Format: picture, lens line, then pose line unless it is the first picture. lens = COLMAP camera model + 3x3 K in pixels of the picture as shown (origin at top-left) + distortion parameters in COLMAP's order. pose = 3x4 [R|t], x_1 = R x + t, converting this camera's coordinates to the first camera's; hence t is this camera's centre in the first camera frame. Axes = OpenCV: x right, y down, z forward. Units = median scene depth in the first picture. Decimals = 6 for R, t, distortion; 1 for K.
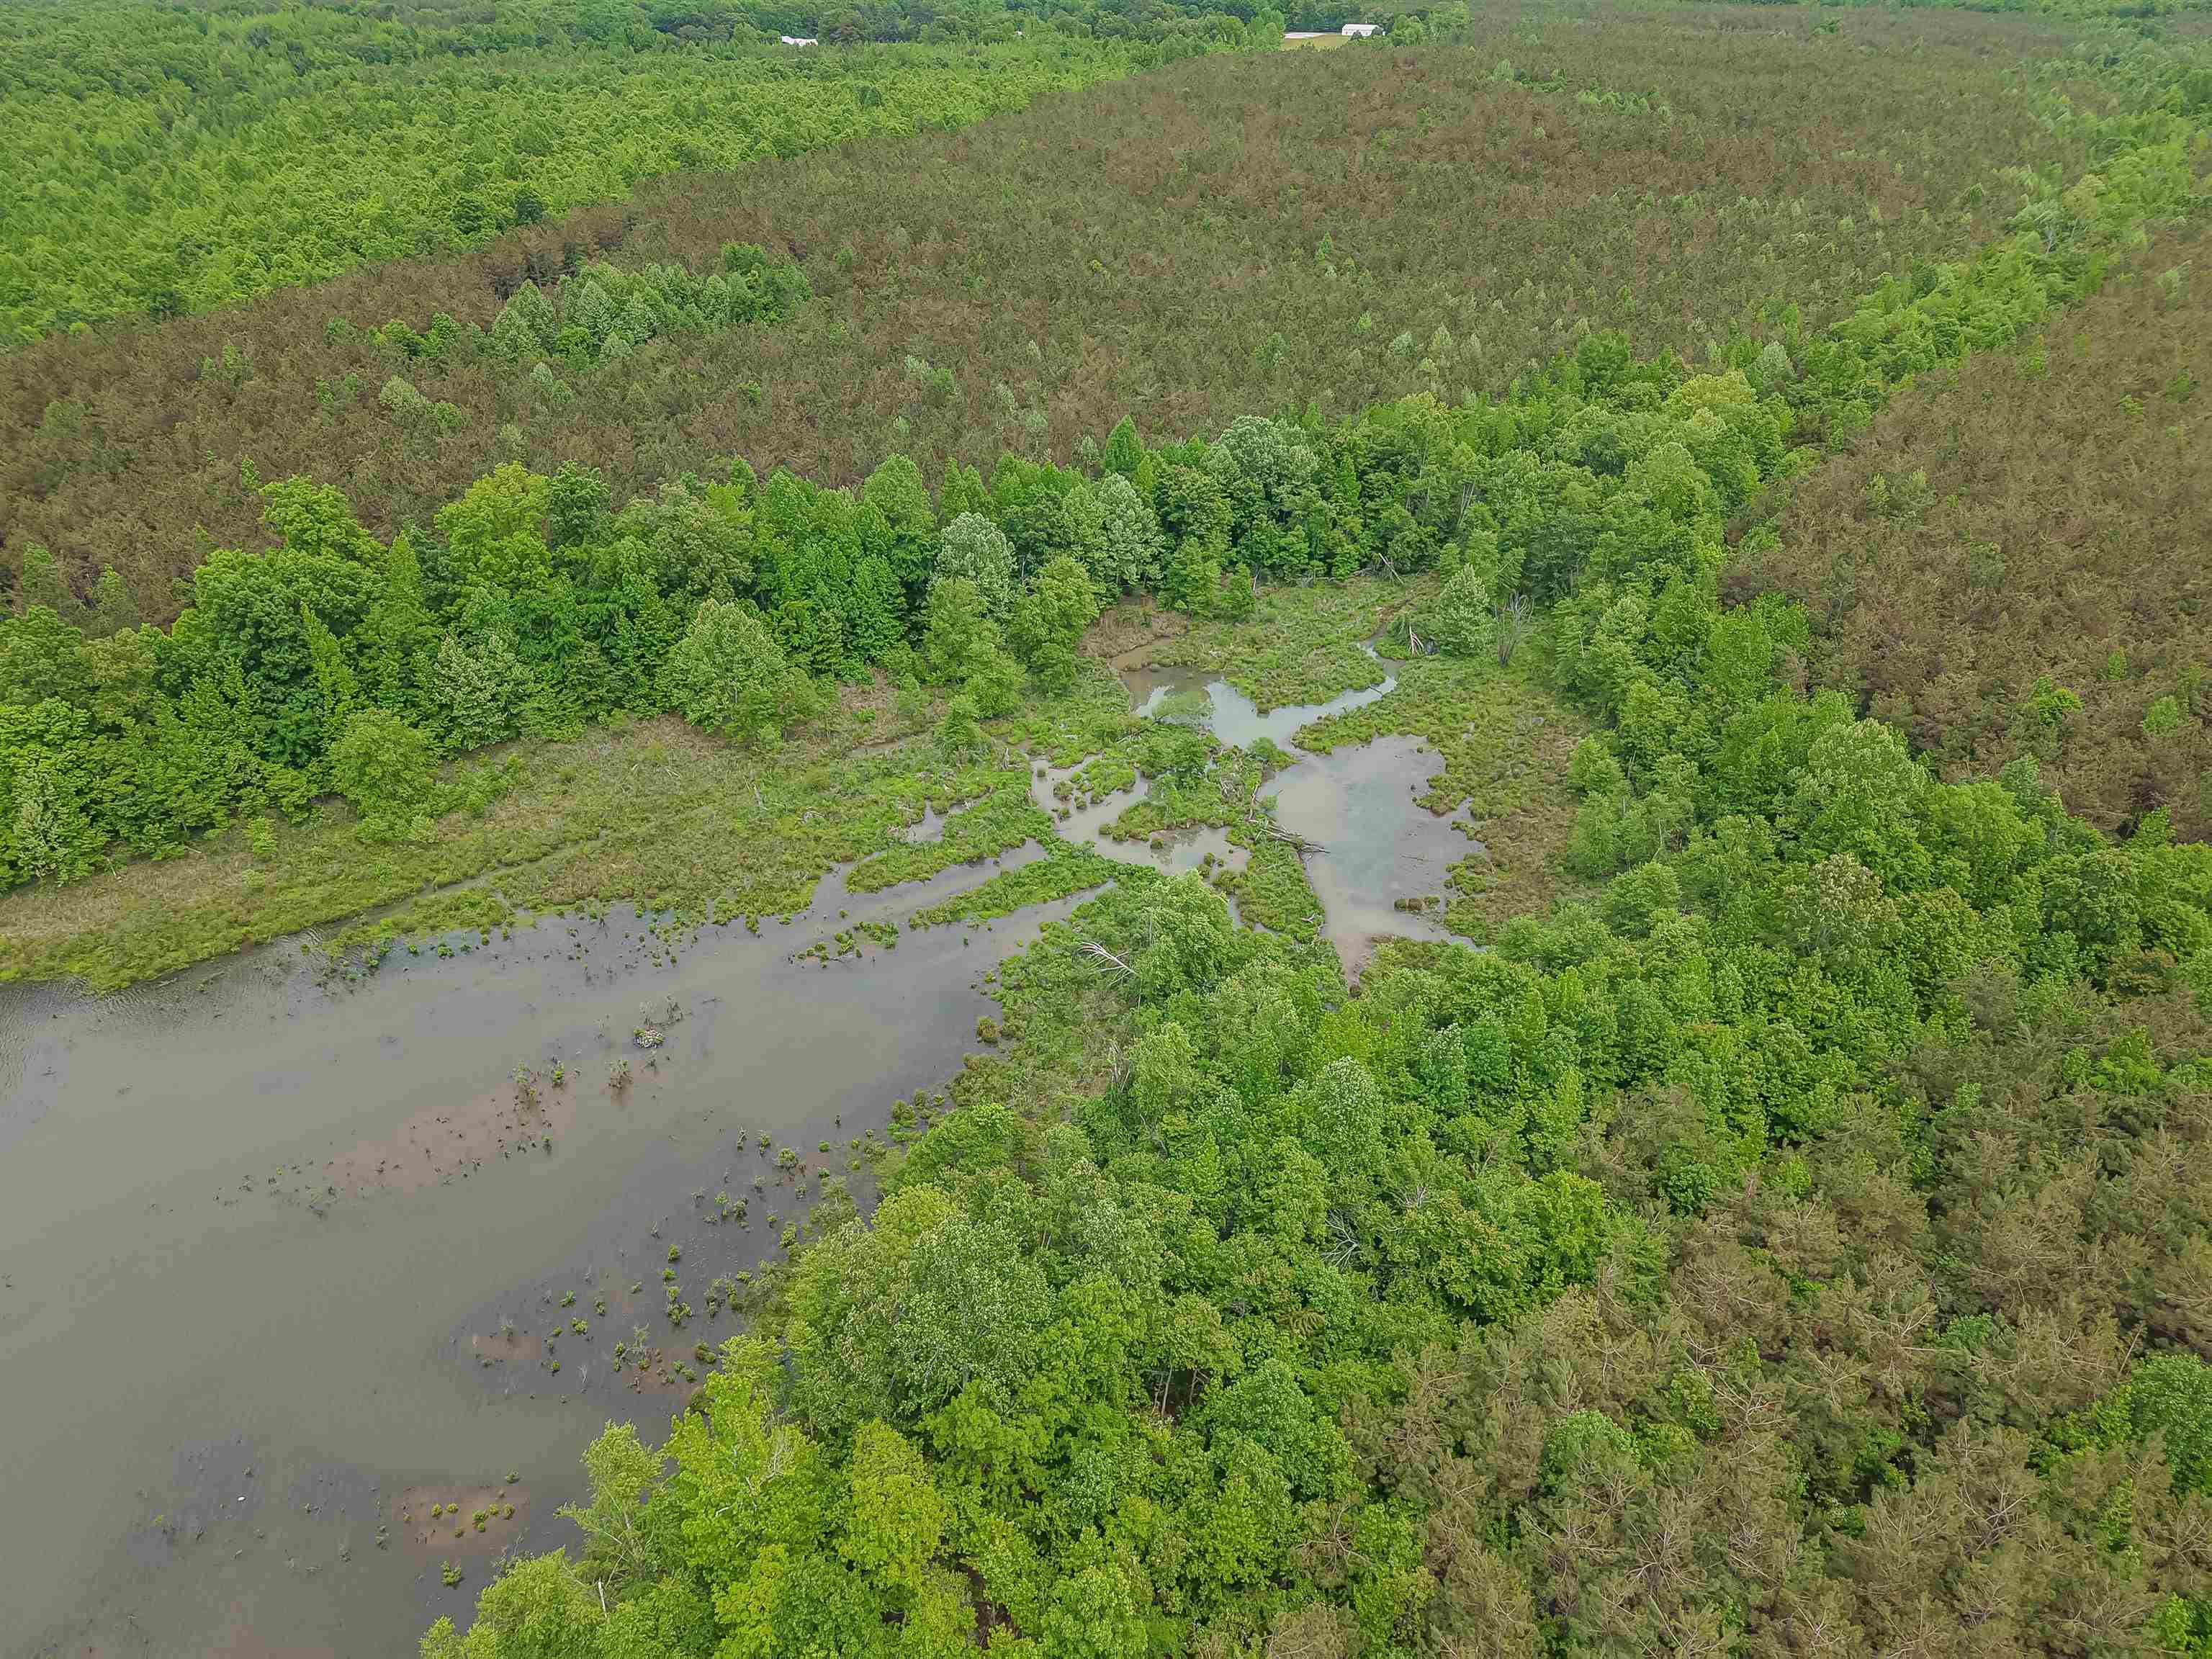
lens RADIAL K [[1489.1, 0, 1109.7], [0, 1489.1, 840.6], [0, 0, 1]] dist [0.017679, -0.017540]
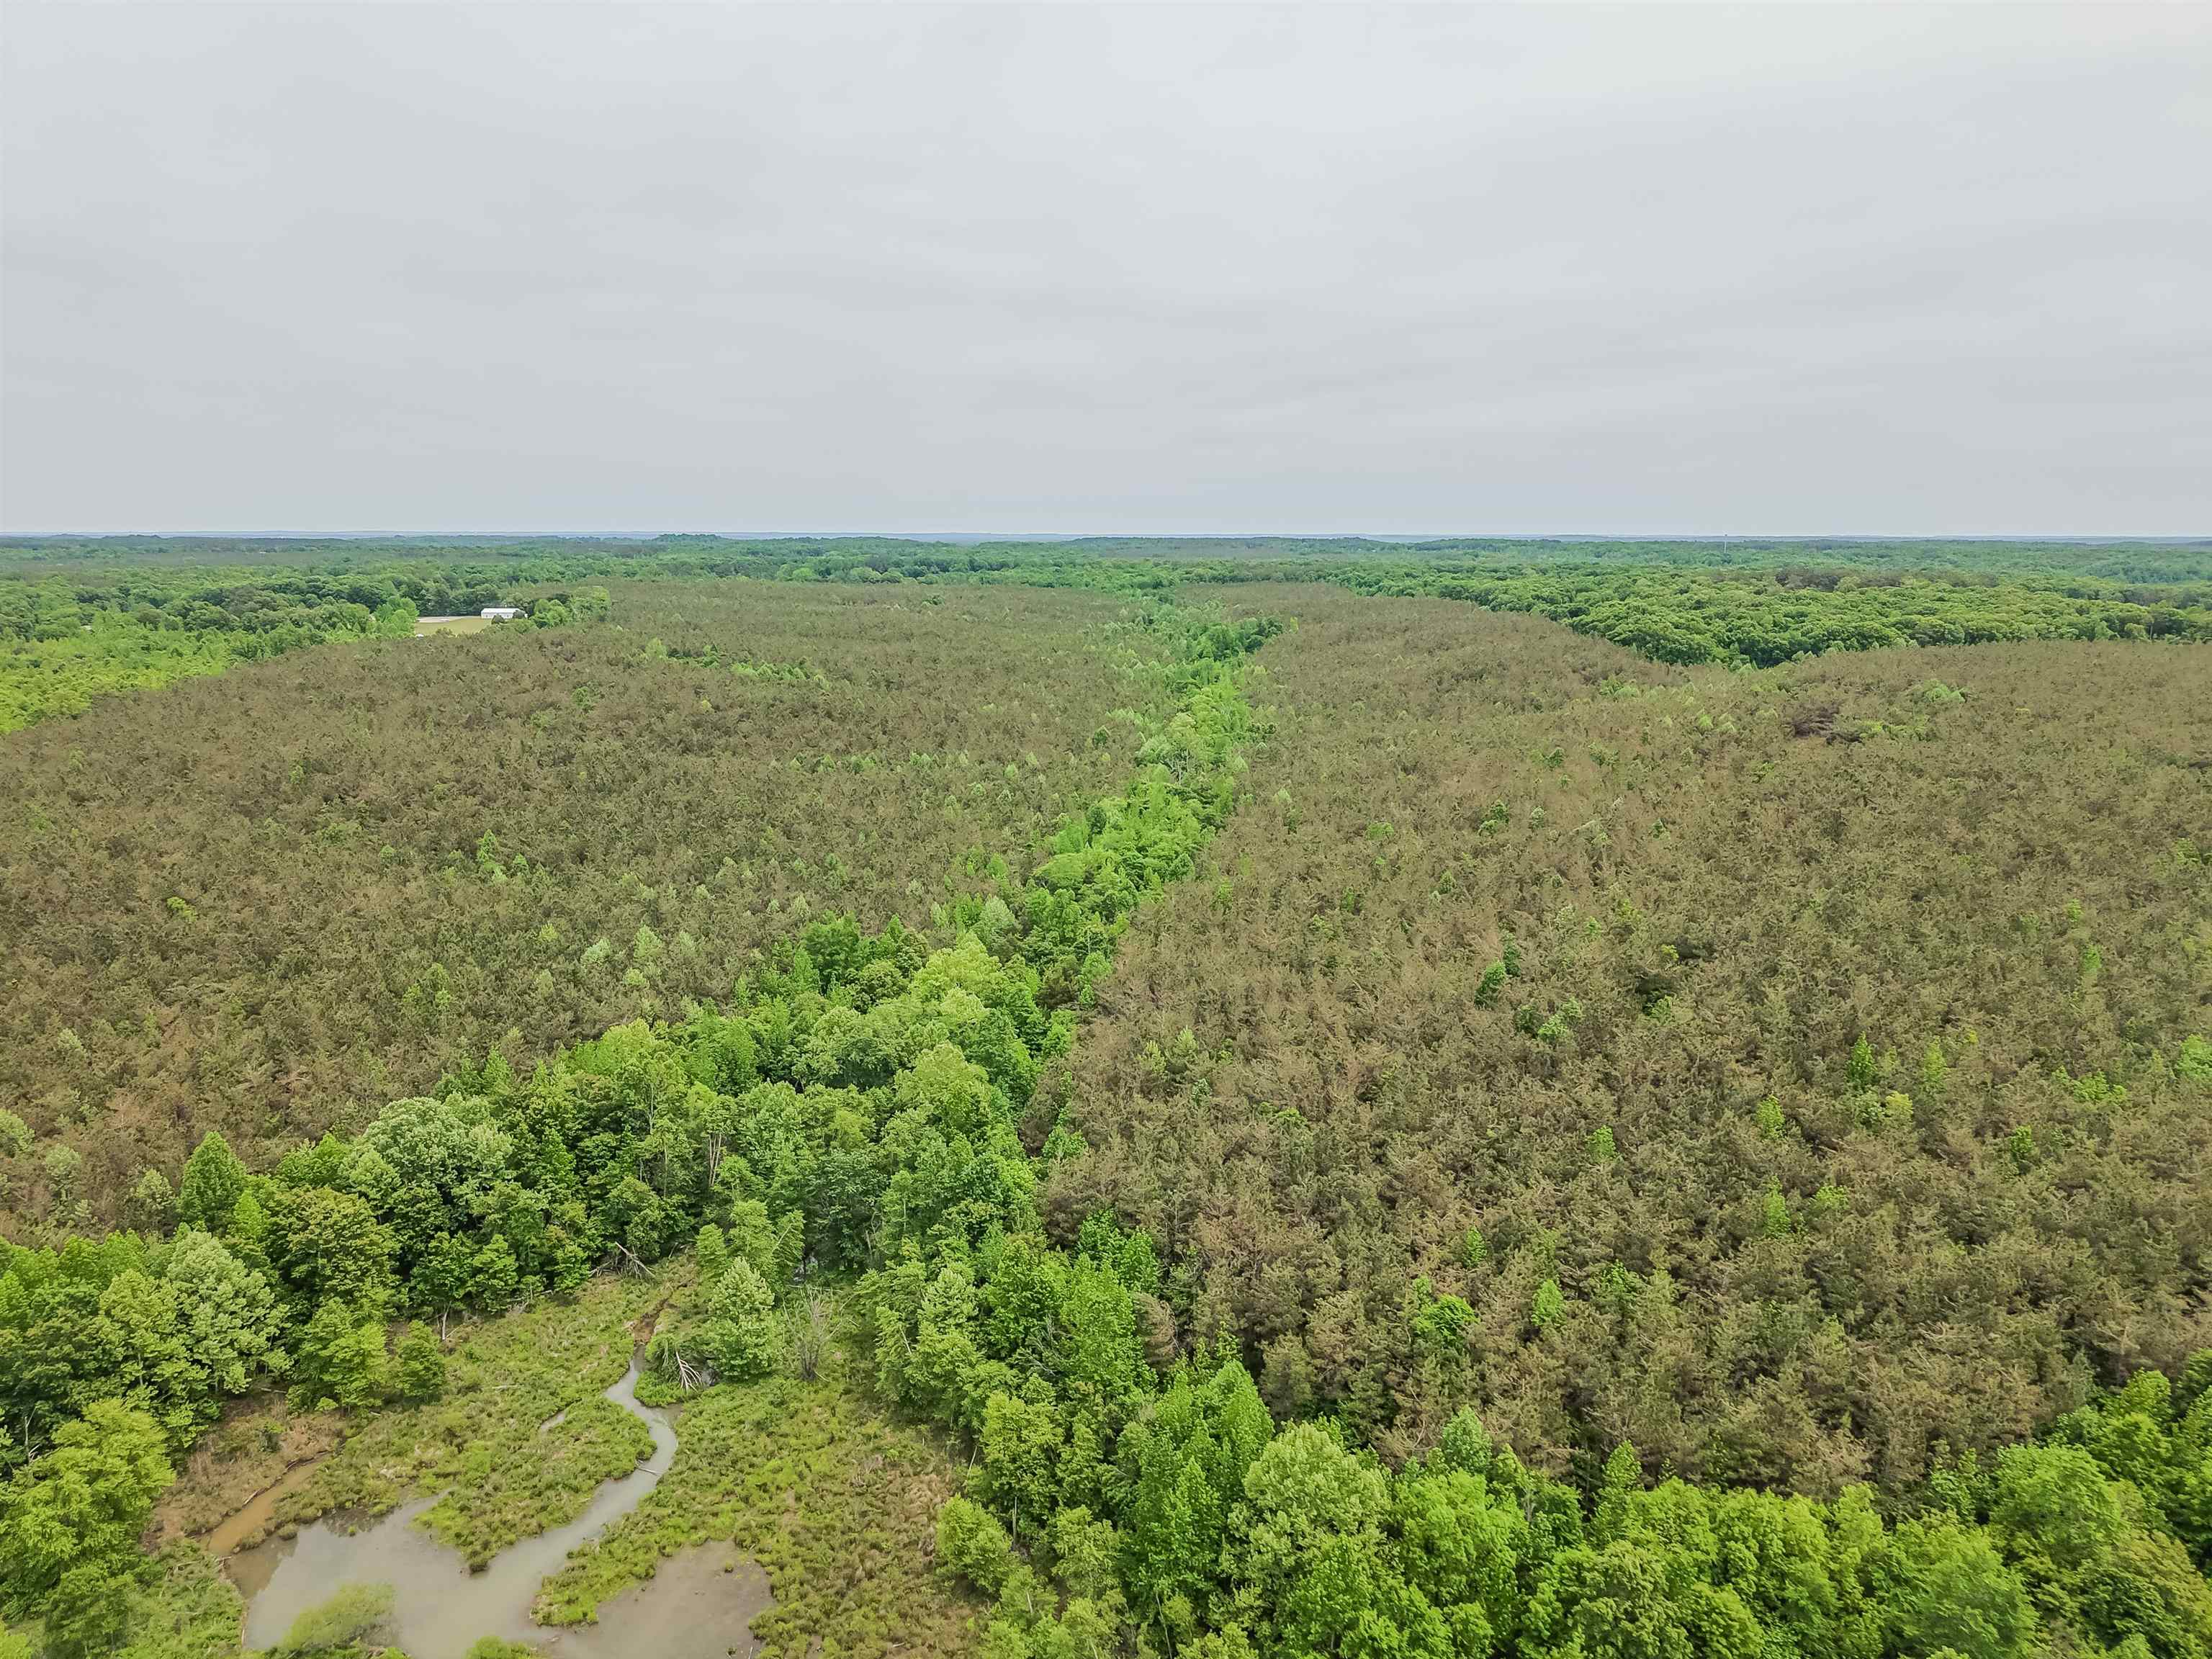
lens RADIAL K [[1489.1, 0, 1124.6], [0, 1489.1, 844.0], [0, 0, 1]] dist [0.017679, -0.017540]
pose [[0.860019, -0.106650, 0.498992, 0.044639], [0.265240, 0.928850, -0.258621, -0.114702], [-0.435907, 0.354772, 0.827117, 0.178492]]
